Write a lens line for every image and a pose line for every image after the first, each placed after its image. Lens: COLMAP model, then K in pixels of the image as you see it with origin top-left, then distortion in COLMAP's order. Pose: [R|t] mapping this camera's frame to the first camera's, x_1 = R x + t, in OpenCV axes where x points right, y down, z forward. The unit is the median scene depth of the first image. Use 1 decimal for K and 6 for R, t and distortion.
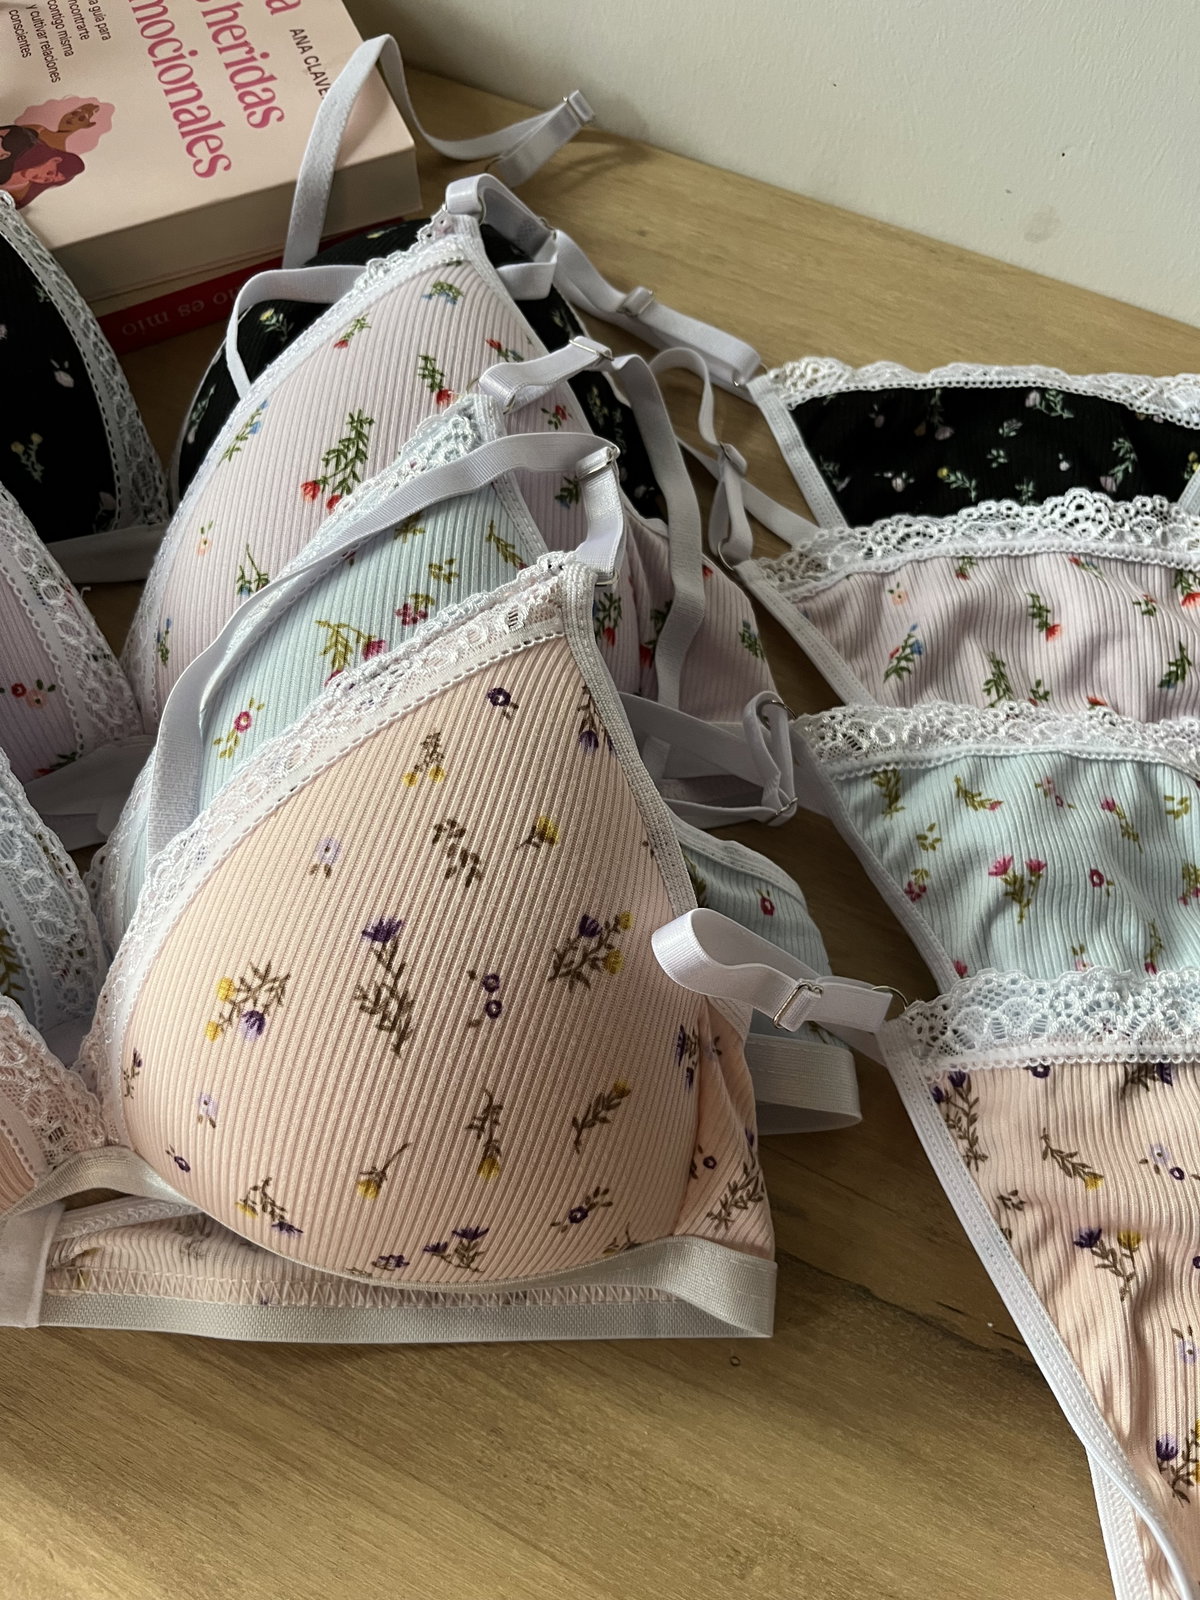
lens RADIAL K [[1229.7, 0, 592.5], [0, 1229.7, 799.5], [0, 0, 1]] dist [0.008050, -0.015367]
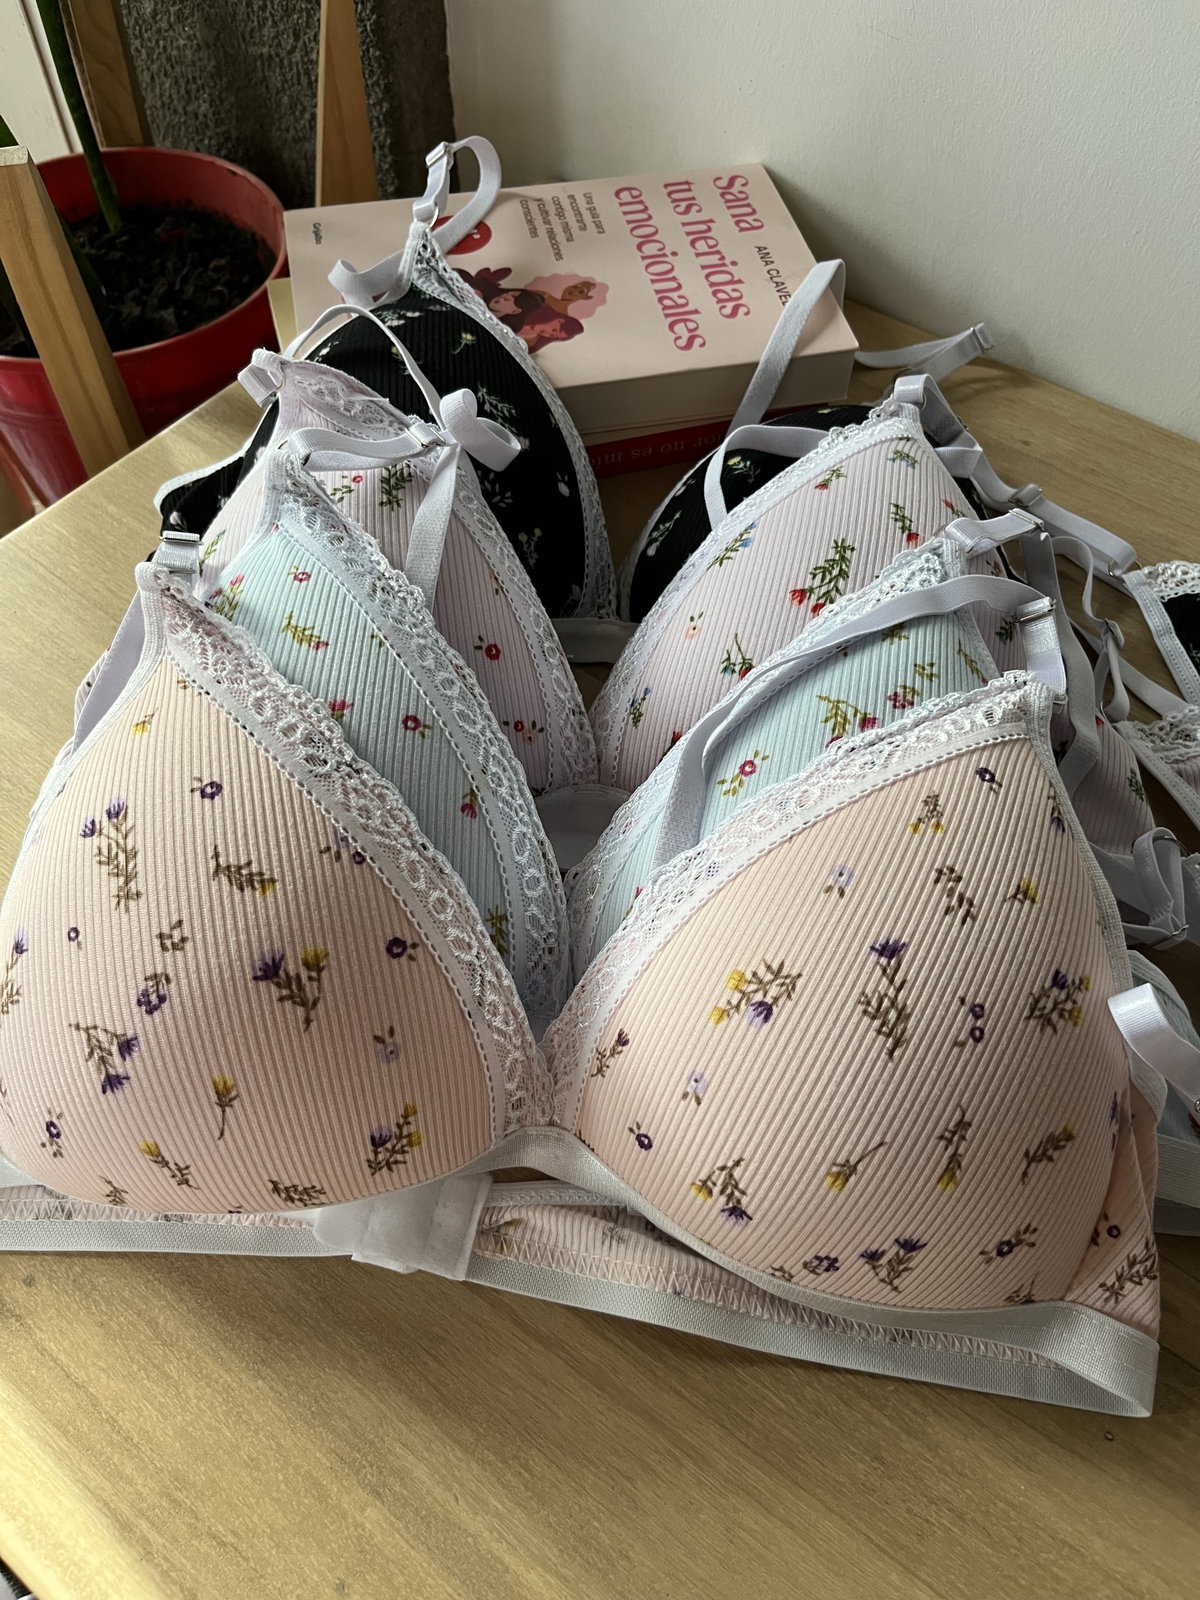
lens RADIAL K [[1206.8, 0, 623.3], [0, 1206.8, 804.1], [0, 0, 1]] dist [0.052873, -0.103155]
pose [[0.984942, 0.149850, -0.086221, -0.275252], [-0.161643, 0.975102, -0.151815, 0.152122], [0.061325, 0.163466, 0.984641, -0.123927]]
